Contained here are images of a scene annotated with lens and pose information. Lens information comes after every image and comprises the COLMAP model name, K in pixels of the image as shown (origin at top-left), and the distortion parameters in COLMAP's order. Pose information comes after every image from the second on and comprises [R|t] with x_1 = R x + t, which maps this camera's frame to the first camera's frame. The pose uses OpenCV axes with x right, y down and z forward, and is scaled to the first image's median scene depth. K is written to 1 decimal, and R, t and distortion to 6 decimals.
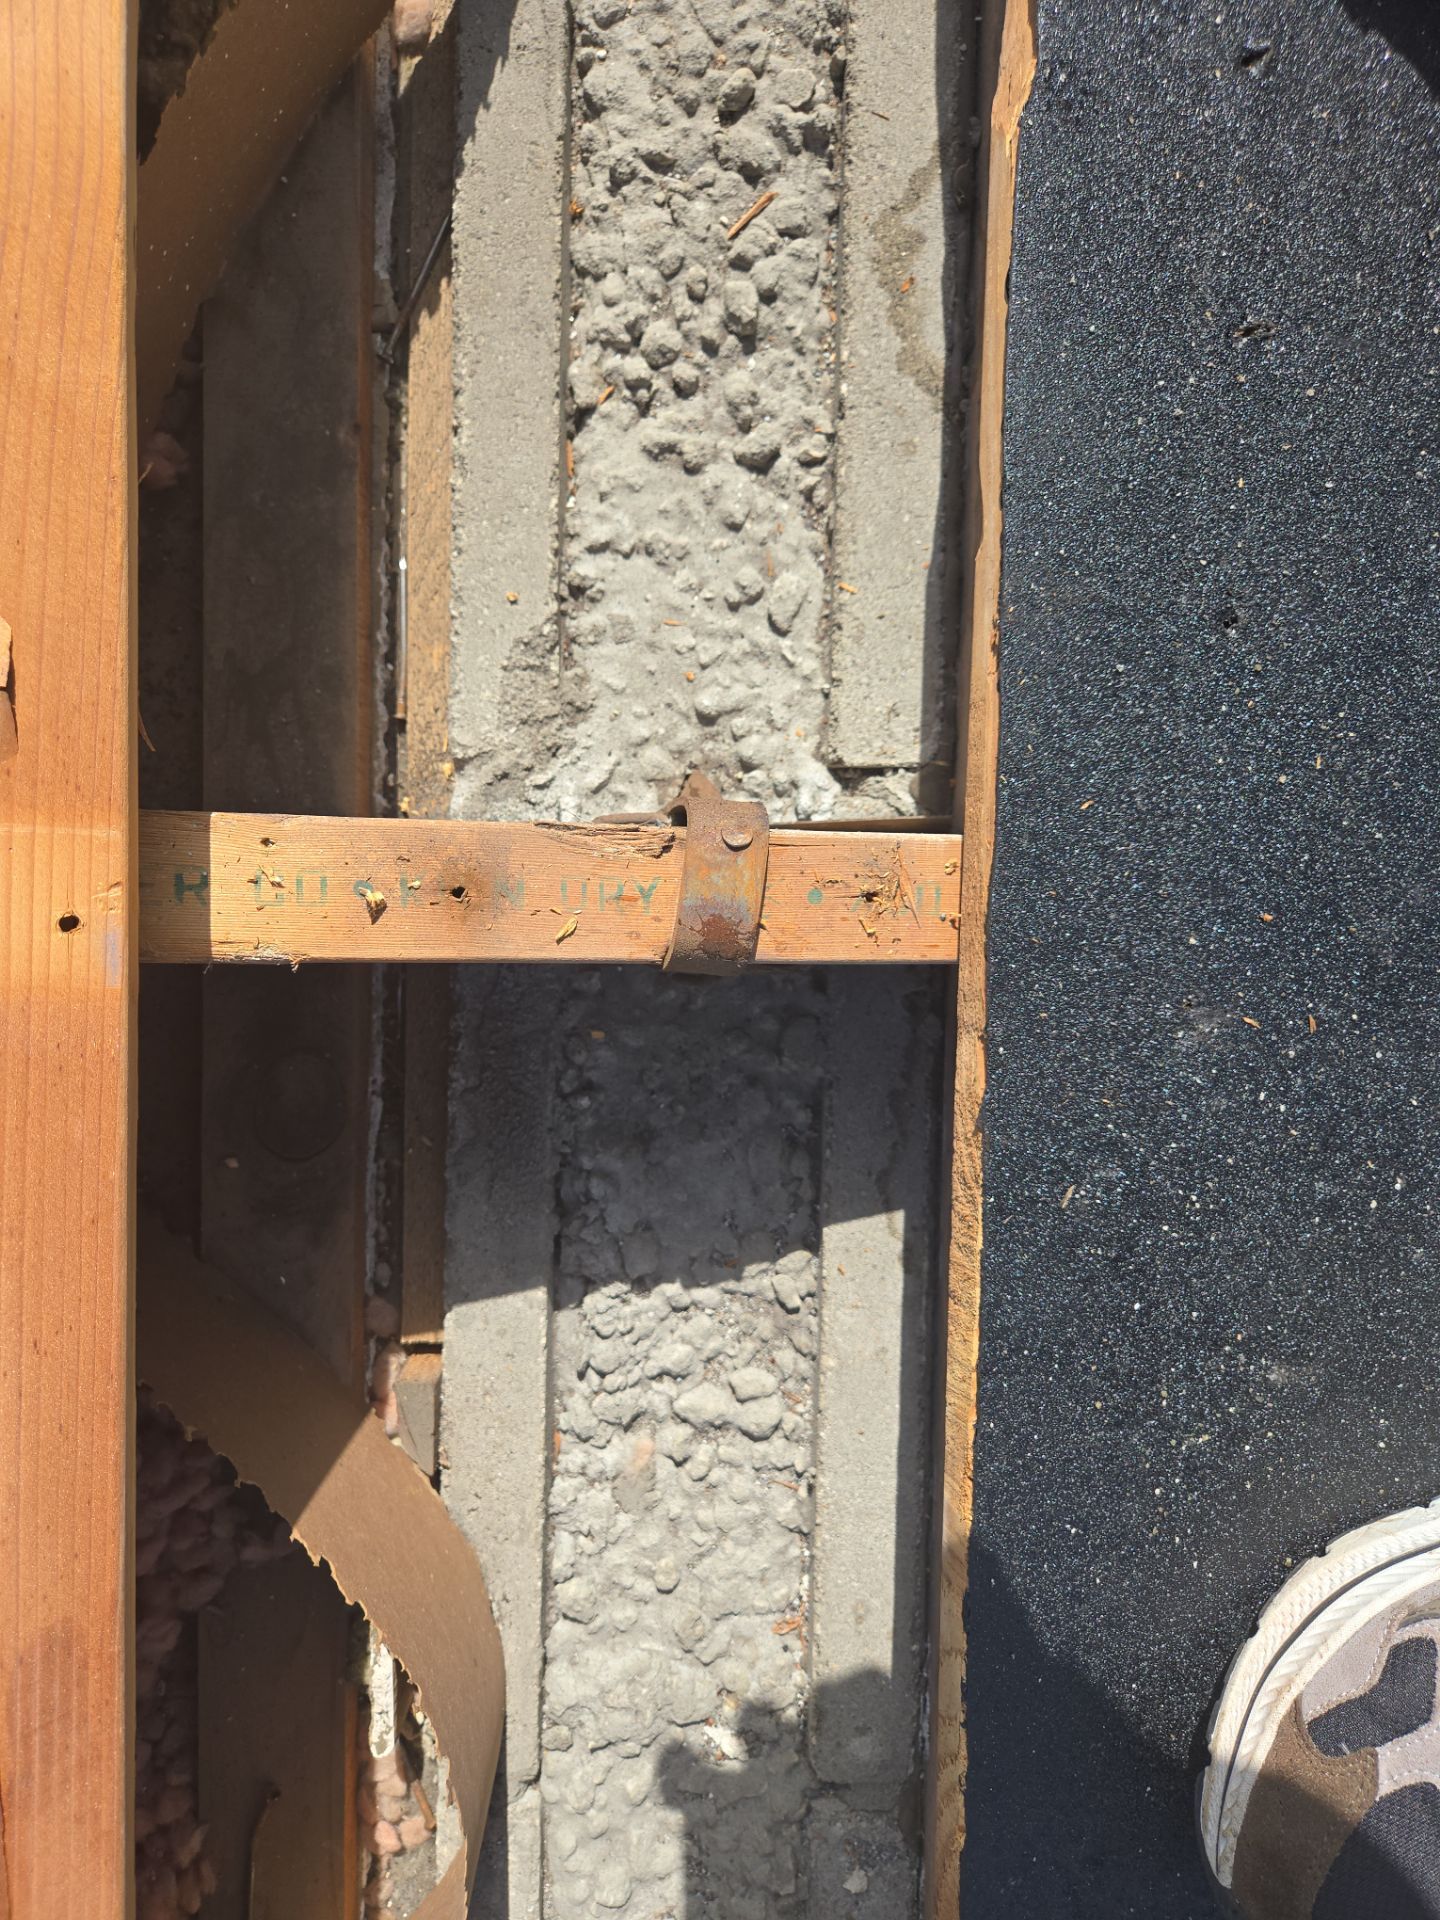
lens RADIAL K [[1277.5, 0, 720.0], [0, 1277.5, 960.0], [0, 0, 1]] dist [0.089346, -0.075601]
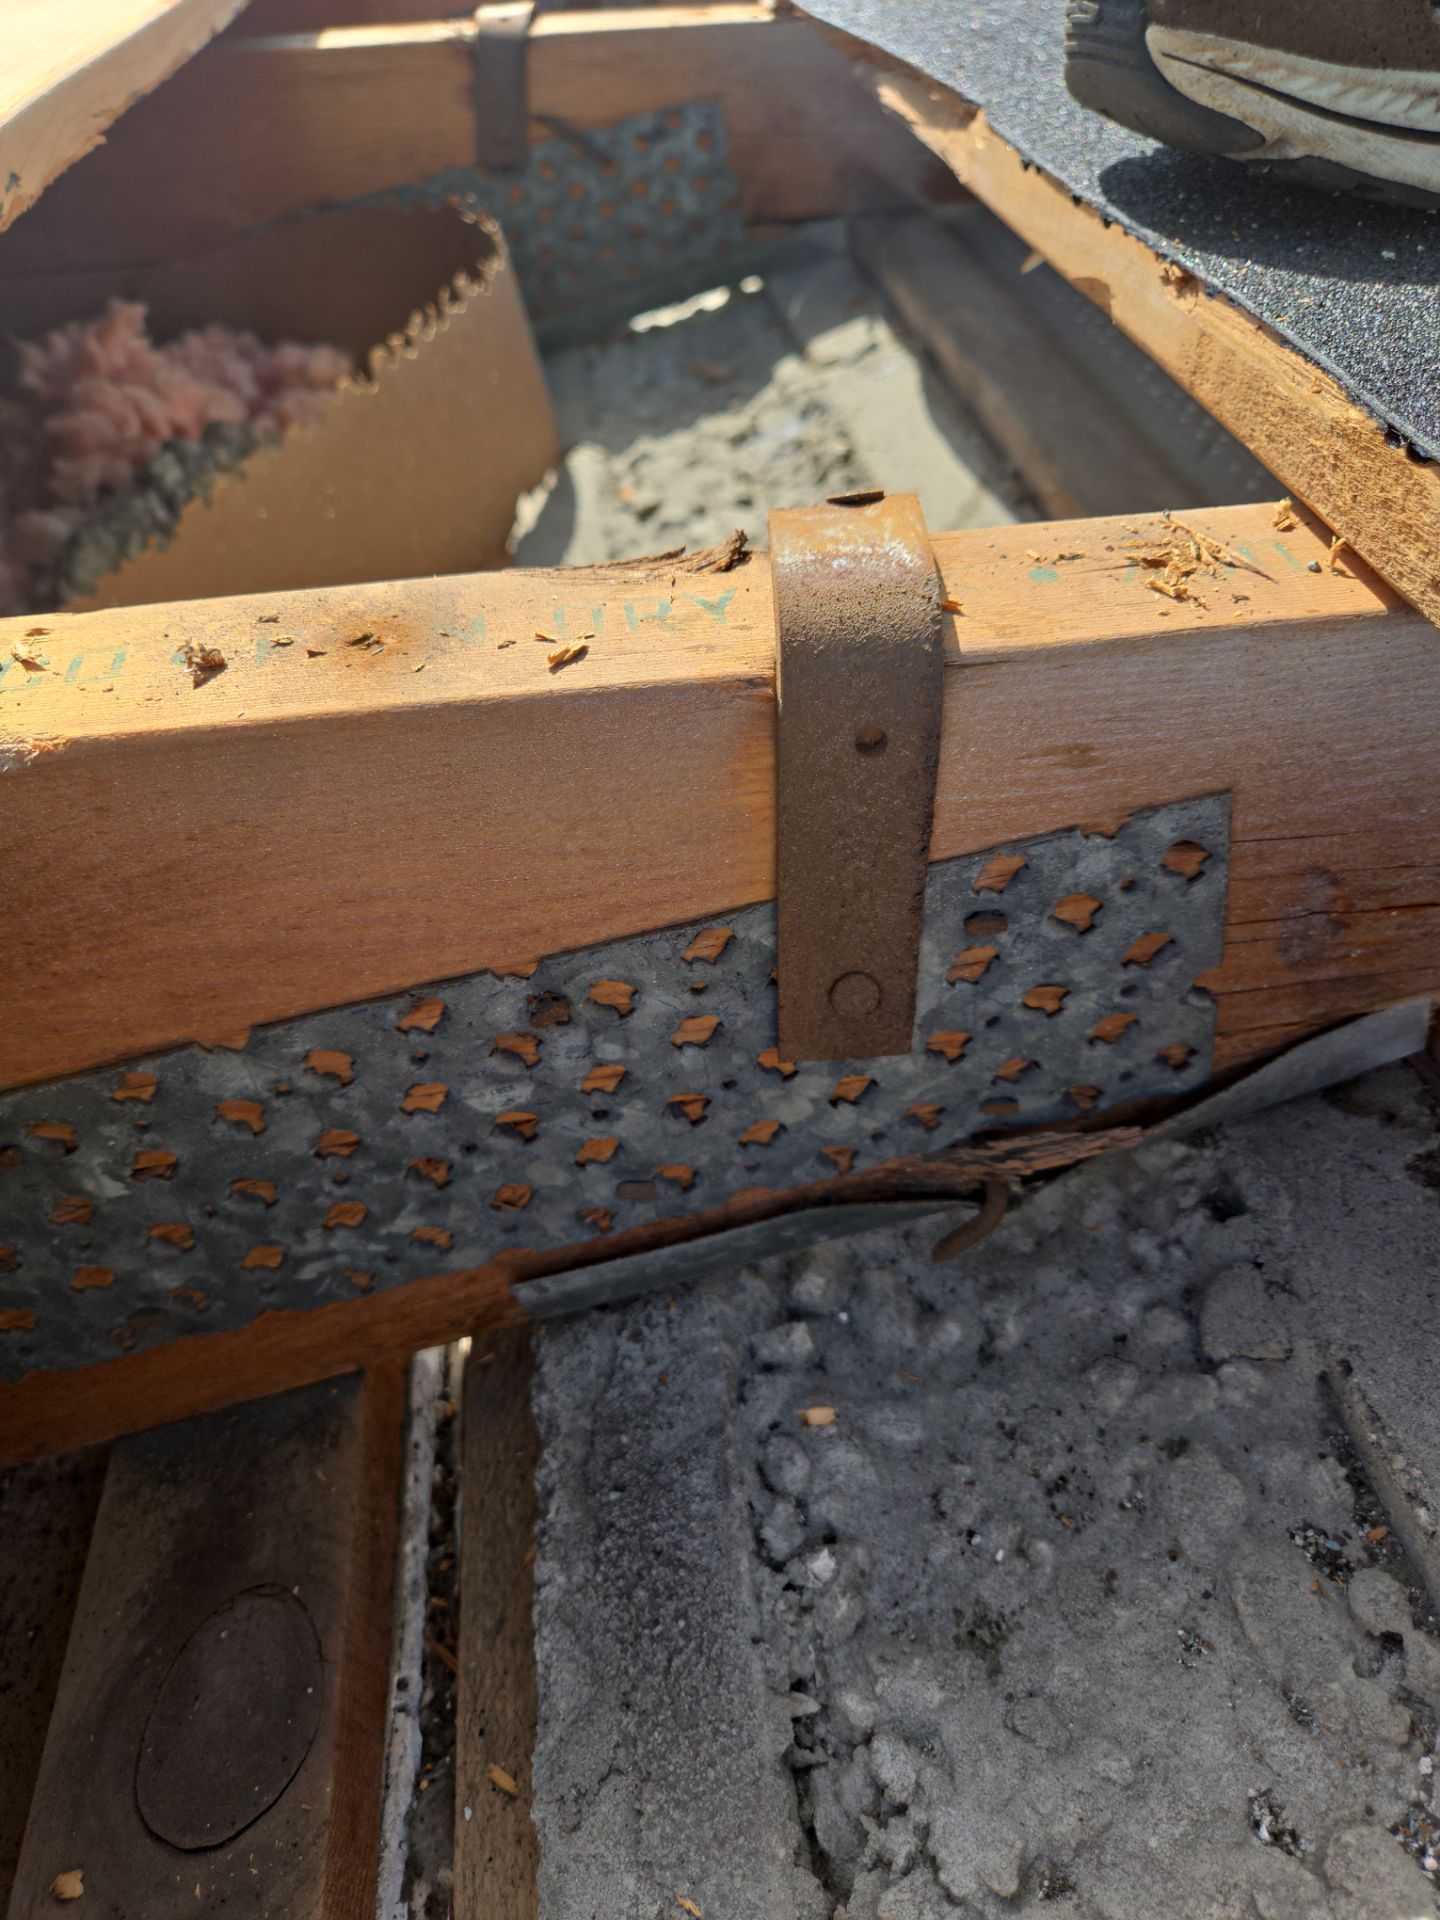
lens RADIAL K [[1313.0, 0, 720.0], [0, 1313.0, 960.0], [0, 0, 1]] dist [-0.003417, -0.000246]
pose [[0.952513, -0.294376, -0.077856, -0.042377], [0.132393, 0.630632, -0.764706, 0.321836], [0.274210, 0.718085, 0.639659, 0.547268]]
